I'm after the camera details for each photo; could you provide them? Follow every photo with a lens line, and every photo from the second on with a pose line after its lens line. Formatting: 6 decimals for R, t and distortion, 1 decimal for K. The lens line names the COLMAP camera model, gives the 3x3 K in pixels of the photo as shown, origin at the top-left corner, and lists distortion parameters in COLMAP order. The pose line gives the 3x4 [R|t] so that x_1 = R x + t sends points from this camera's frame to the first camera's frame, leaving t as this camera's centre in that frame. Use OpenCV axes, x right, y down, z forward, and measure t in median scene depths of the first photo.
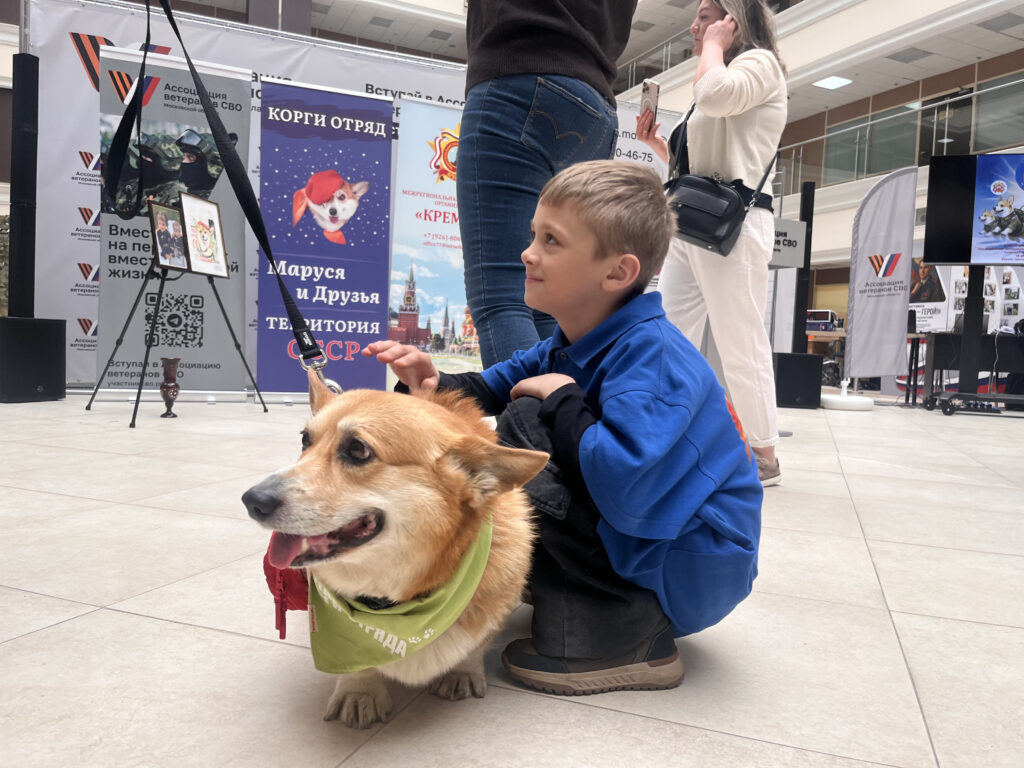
lens RADIAL K [[764.9, 0, 512.1], [0, 764.9, 386.4], [0, 0, 1]] dist [-0.033948, -0.005683]
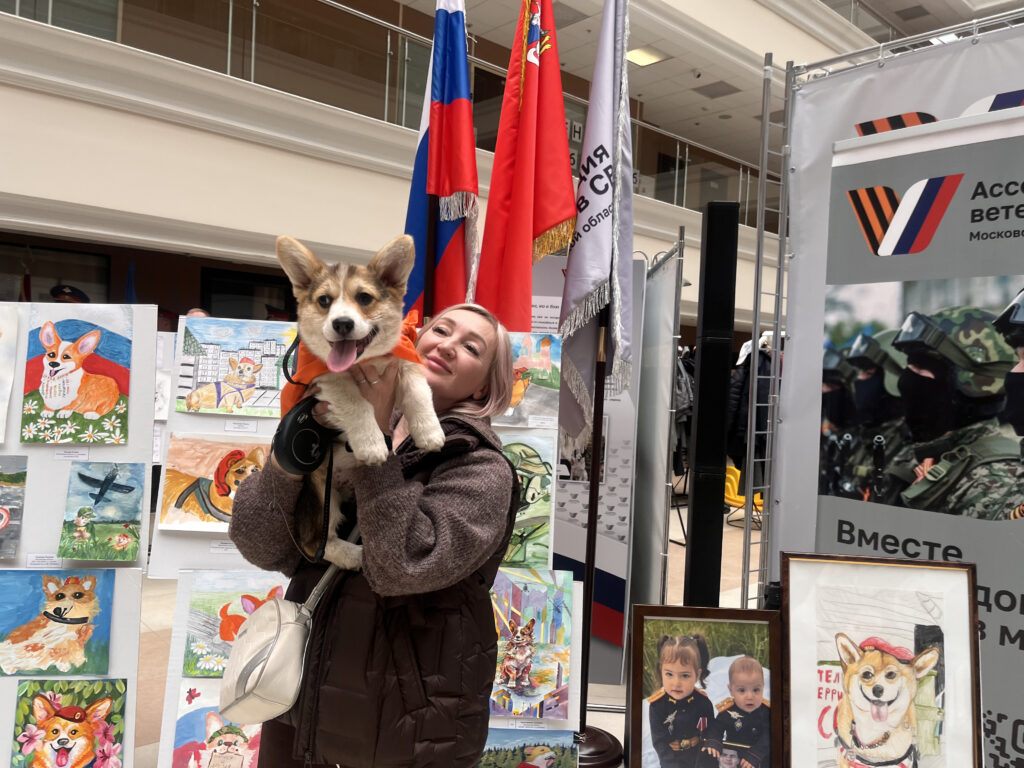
lens RADIAL K [[764.9, 0, 512.6], [0, 764.9, 389.4], [0, 0, 1]] dist [-0.033948, -0.005683]
pose [[0.259548, -0.006355, -0.965709, -0.133060], [-0.096232, 0.994831, -0.032411, -0.254593], [0.960924, 0.101344, 0.257595, 0.668844]]
